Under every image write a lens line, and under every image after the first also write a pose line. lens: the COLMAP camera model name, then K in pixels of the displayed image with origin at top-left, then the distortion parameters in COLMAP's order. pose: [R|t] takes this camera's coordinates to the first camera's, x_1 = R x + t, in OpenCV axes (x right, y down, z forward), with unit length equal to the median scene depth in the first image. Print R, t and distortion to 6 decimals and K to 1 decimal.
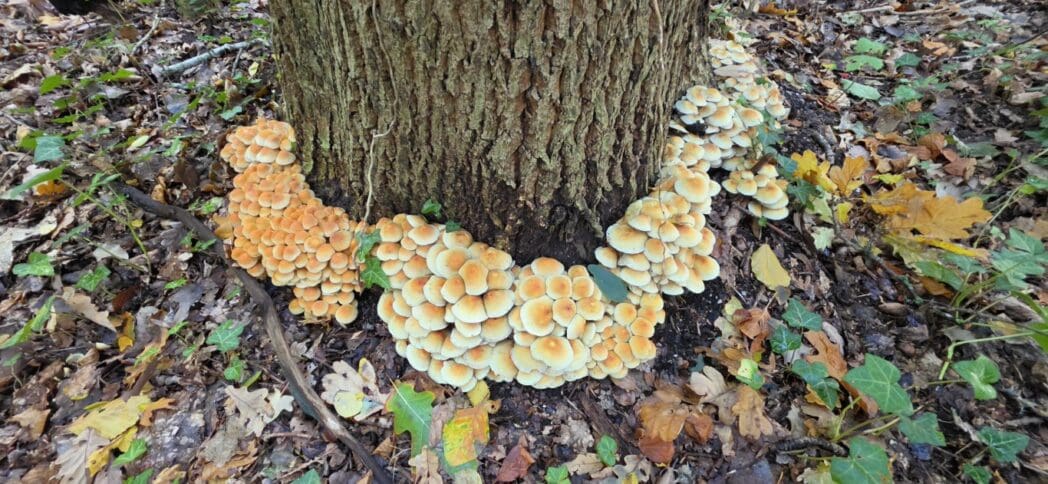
lens RADIAL K [[428.8, 0, 523.8], [0, 428.8, 241.0], [0, 0, 1]] dist [-0.001818, -0.000269]
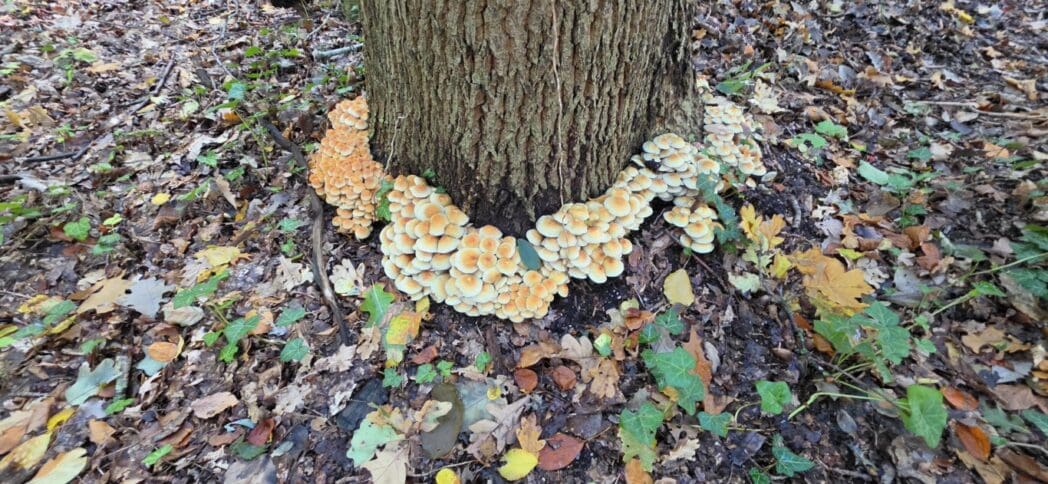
lens RADIAL K [[434.5, 0, 524.0], [0, 434.5, 242.0], [0, 0, 1]] dist [-0.001311, -0.000182]
pose [[0.939542, 0.251356, -0.232553, 0.484561], [-0.262845, 0.964645, -0.019283, 0.088073], [0.219484, 0.079243, 0.972393, -0.341824]]
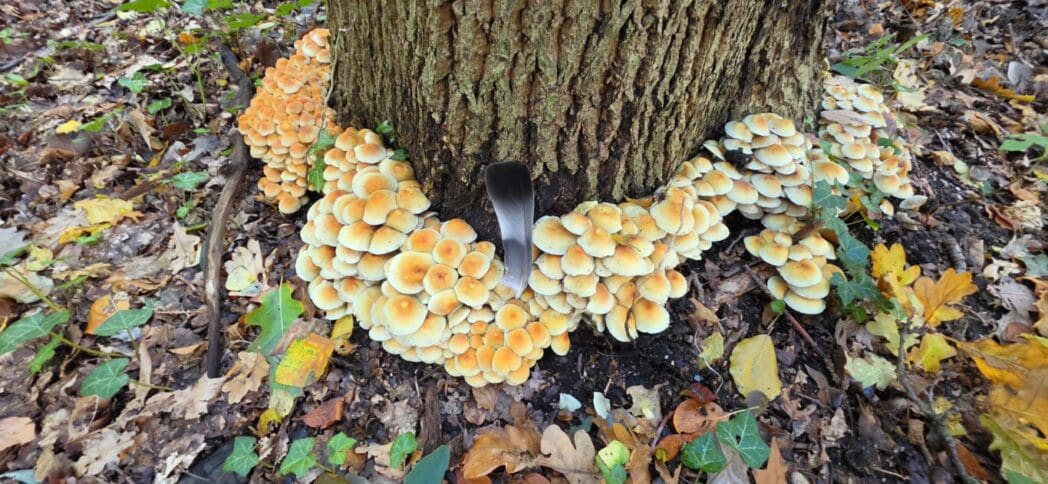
lens RADIAL K [[428.8, 0, 523.8], [0, 428.8, 241.0], [0, 0, 1]] dist [-0.001818, -0.000269]
pose [[0.872905, 0.381397, -0.304258, 0.432753], [-0.394132, 0.918814, 0.021012, 0.009372], [0.287571, 0.101576, 0.952358, 0.210882]]
